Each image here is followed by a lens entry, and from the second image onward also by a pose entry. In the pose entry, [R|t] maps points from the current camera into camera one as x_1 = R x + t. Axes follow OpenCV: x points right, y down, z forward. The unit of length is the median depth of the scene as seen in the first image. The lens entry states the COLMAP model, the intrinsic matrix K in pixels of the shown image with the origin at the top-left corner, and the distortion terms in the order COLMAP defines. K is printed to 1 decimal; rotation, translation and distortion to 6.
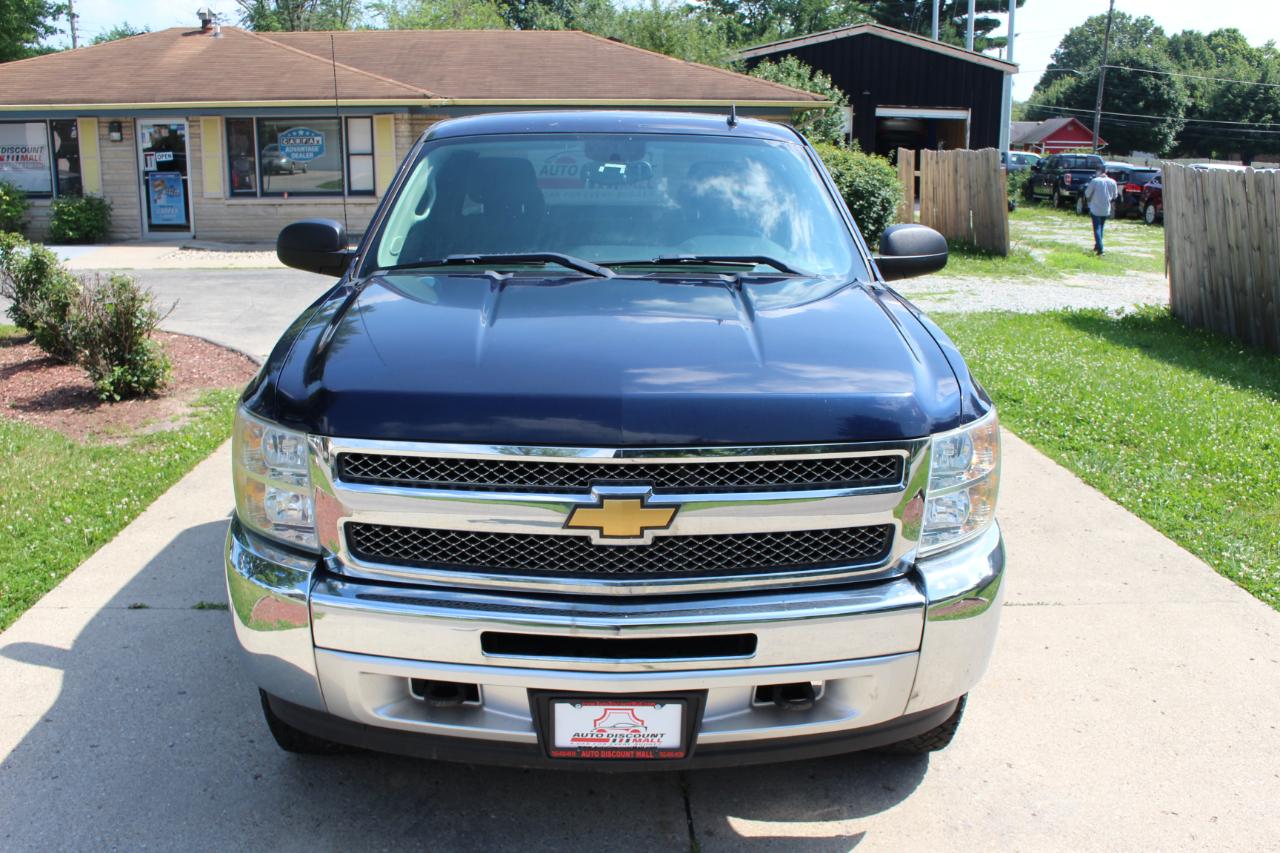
lens RADIAL K [[1296.0, 0, 640.0], [0, 1296.0, 426.5], [0, 0, 1]] dist [-0.094123, 0.017414]
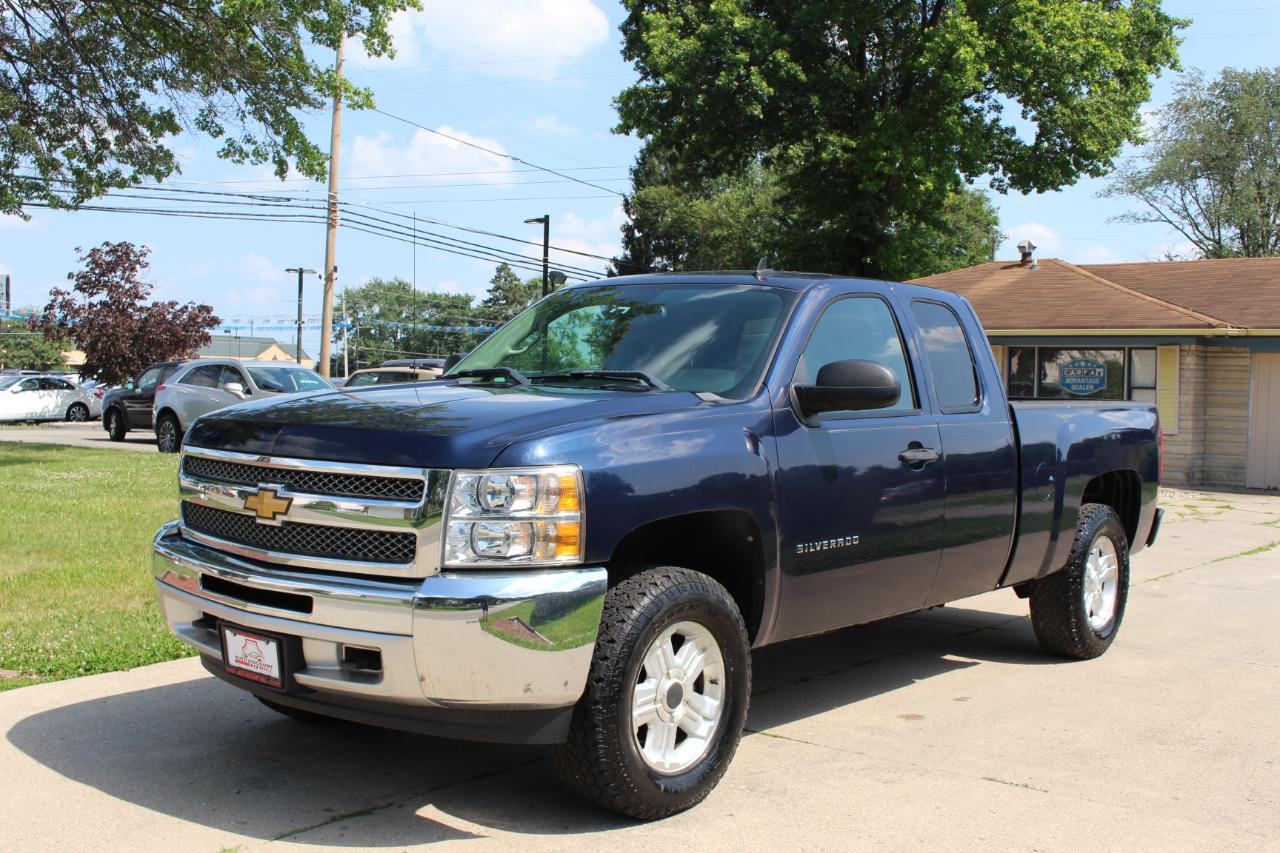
lens RADIAL K [[1490.1, 0, 669.9], [0, 1490.1, 424.5], [0, 0, 1]] dist [-0.068144, -0.032685]
pose [[0.739299, 0.029234, -0.672742, 1.027286], [-0.169636, 0.974922, -0.144053, 0.103858], [0.651660, 0.220619, 0.725718, 0.046241]]
